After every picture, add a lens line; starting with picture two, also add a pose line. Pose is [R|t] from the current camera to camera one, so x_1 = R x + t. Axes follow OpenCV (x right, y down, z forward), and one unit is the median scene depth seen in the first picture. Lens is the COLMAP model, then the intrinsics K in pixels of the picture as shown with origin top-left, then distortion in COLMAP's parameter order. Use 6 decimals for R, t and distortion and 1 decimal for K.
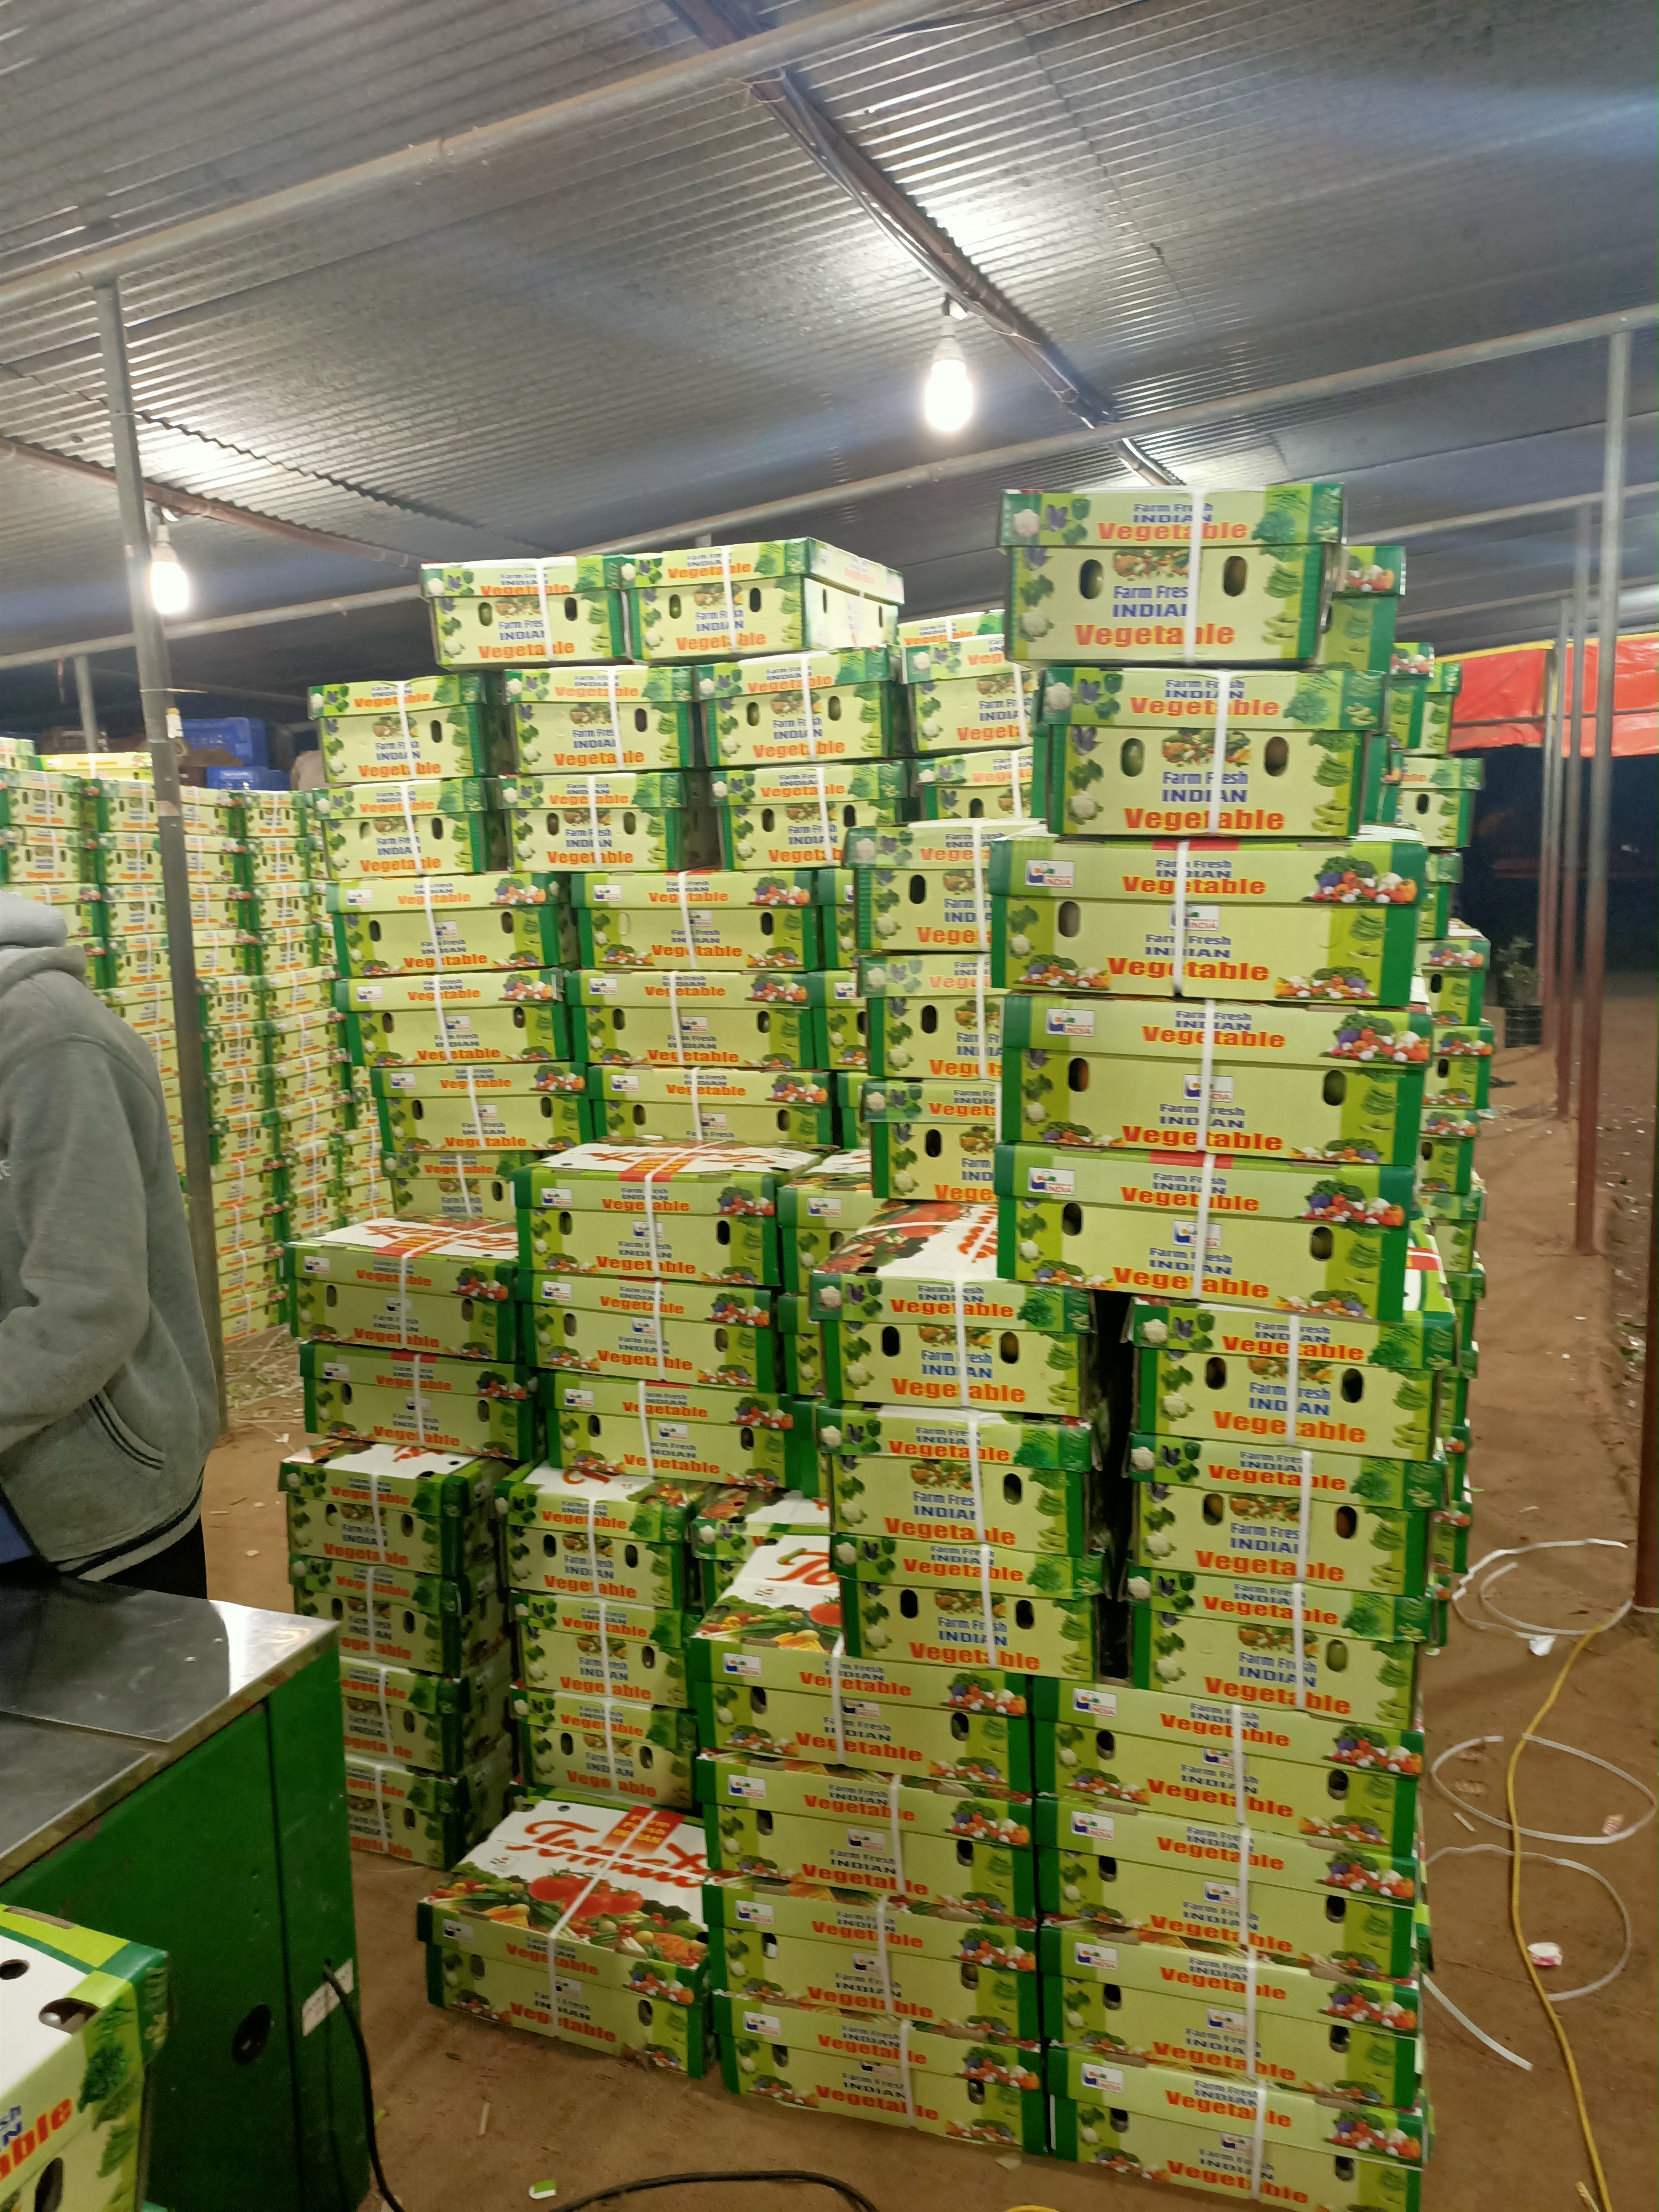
lens RADIAL K [[1639.7, 0, 820.6], [0, 1639.7, 1103.8], [0, 0, 1]] dist [0.045621, -0.015393]
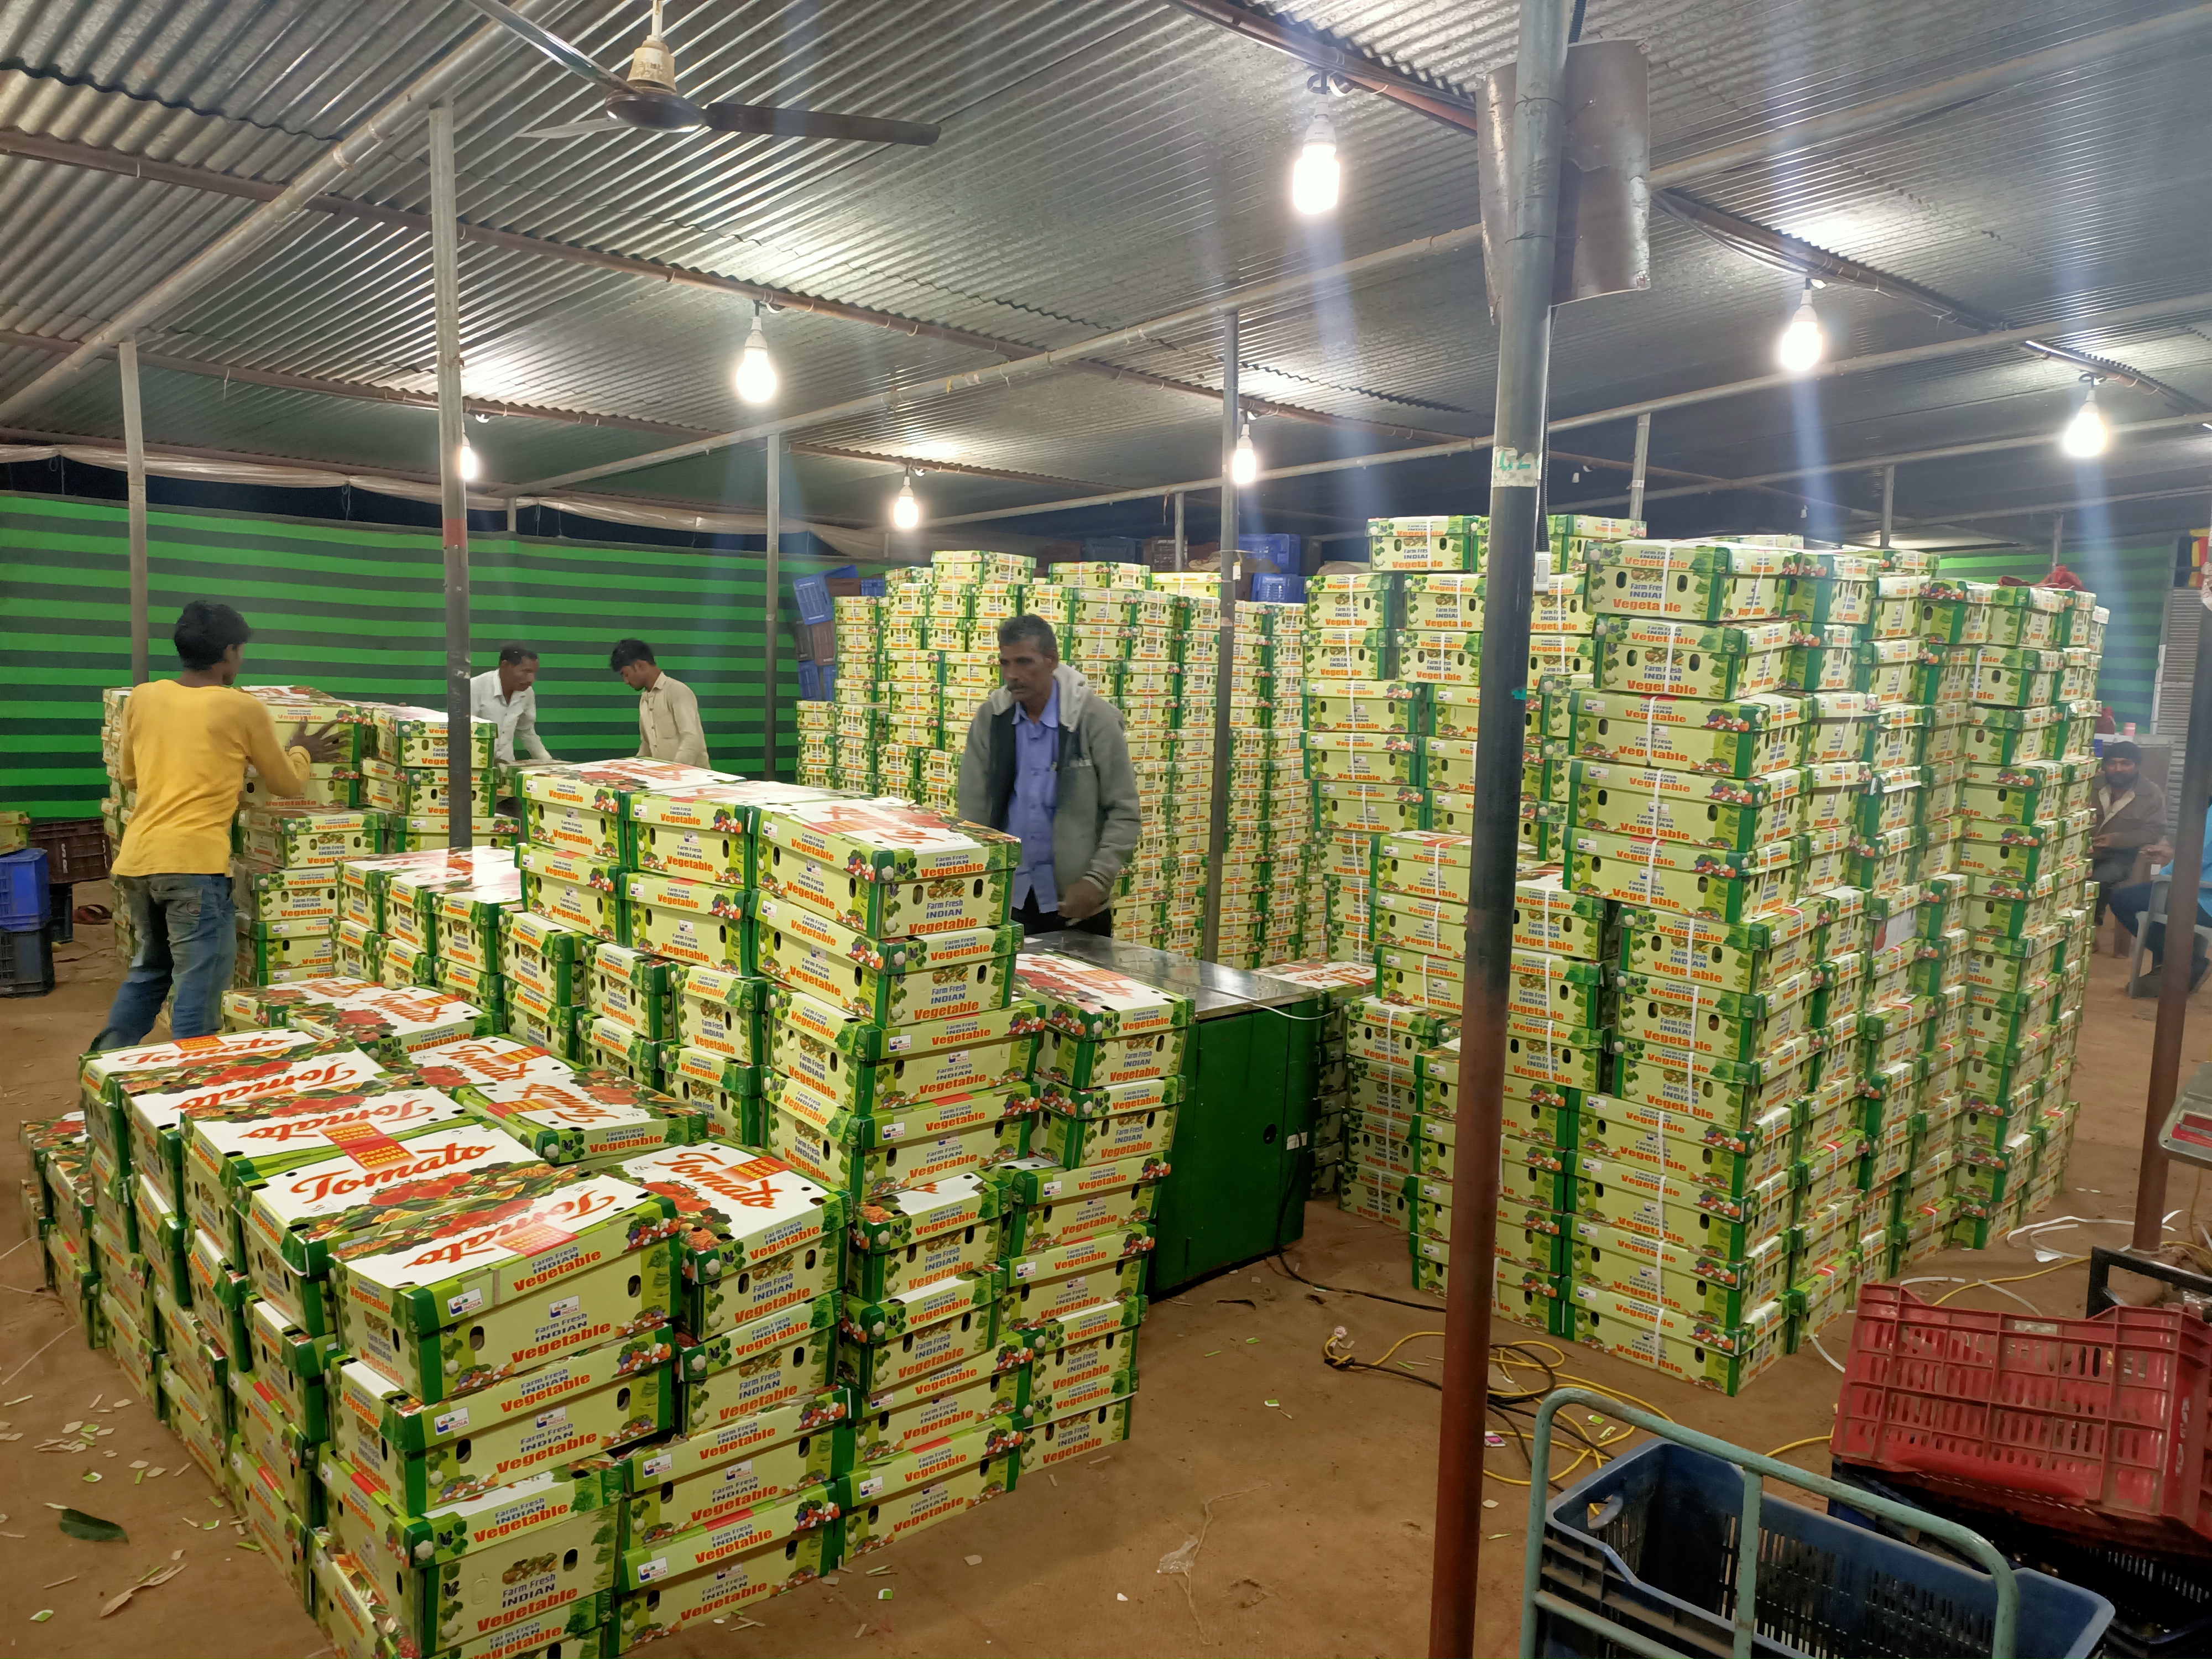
lens RADIAL K [[1639.7, 0, 1104.3], [0, 1639.7, 825.8], [0, 0, 1]] dist [0.045621, -0.015393]
pose [[0.903733, 0.107745, -0.414317, 0.330351], [-0.121203, 0.992608, -0.006243, 0.080201], [0.410581, 0.055859, 0.910111, -0.895830]]
